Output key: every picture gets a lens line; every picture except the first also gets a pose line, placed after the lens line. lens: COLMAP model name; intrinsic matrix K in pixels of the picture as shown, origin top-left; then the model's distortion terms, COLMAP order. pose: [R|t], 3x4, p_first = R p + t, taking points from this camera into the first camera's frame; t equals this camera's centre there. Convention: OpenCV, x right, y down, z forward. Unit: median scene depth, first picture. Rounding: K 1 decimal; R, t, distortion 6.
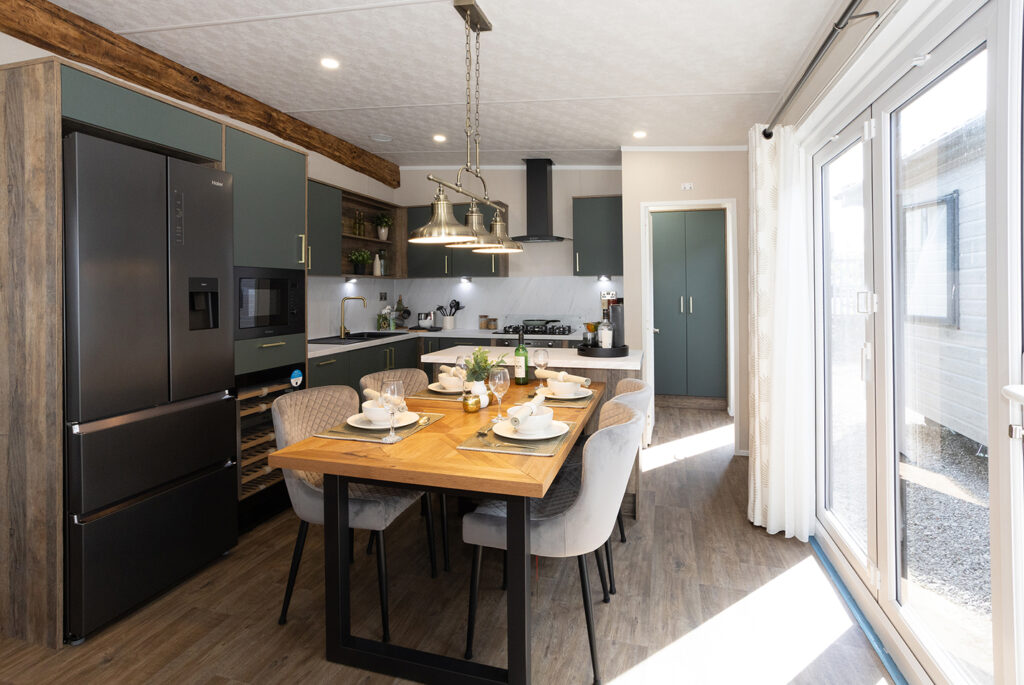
lens RADIAL K [[514.2, 0, 508.4], [0, 514.2, 286.2], [0, 0, 1]] dist [-0.045767, 0.045530]
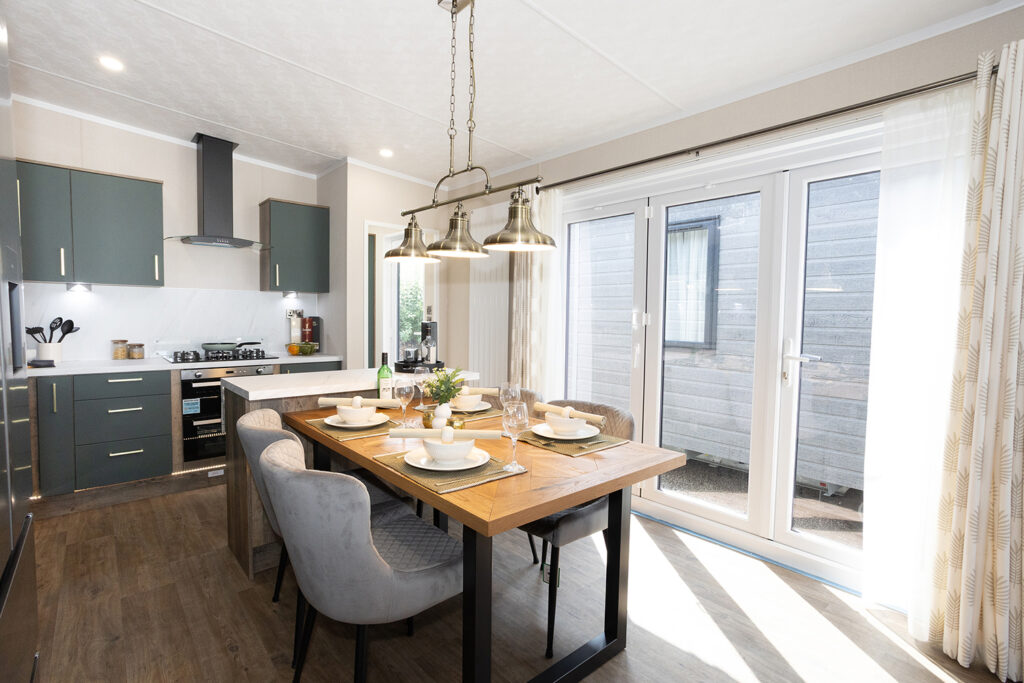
lens RADIAL K [[502.4, 0, 504.0], [0, 502.4, 339.7], [0, 0, 1]] dist [-0.045560, 0.042756]
pose [[0.547085, -0.027334, 0.836630, -0.411087], [-0.024925, 0.998492, 0.048921, 0.012377], [-0.836706, -0.047617, 0.545579, 0.227850]]
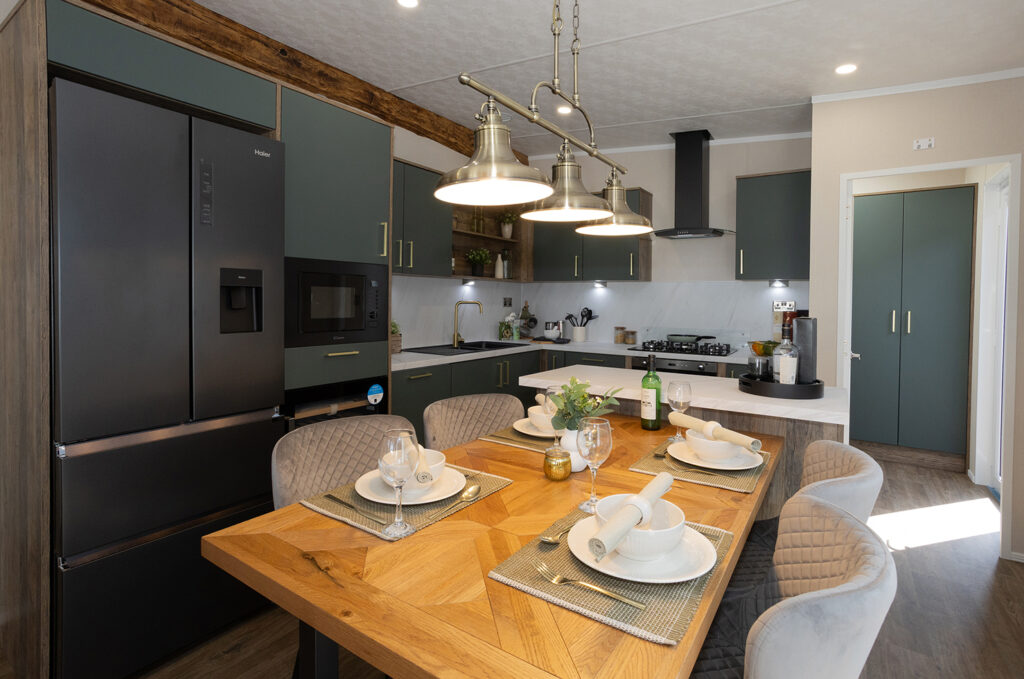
lens RADIAL K [[502.9, 0, 516.2], [0, 502.9, 306.8], [0, 0, 1]] dist [-0.046093, 0.031840]
pose [[0.958483, 0.022770, -0.284238, 0.026519], [-0.017060, 0.999600, 0.022549, 0.010020], [0.284638, -0.016764, 0.958488, 0.203232]]
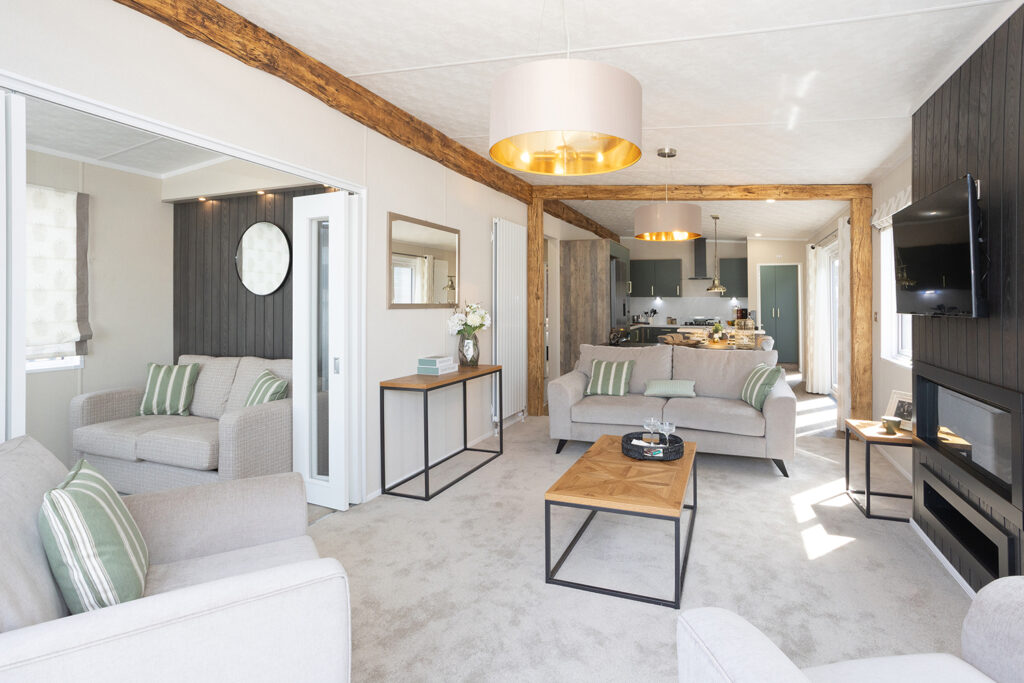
lens RADIAL K [[517.5, 0, 528.7], [0, 517.5, 300.5], [0, 0, 1]] dist [-0.003419, 0.001507]
pose [[0.996904, 0.010215, -0.077958, -0.531398], [-0.010138, 0.999948, 0.001392, -0.003581], [0.077968, -0.000597, 0.996956, -1.251710]]
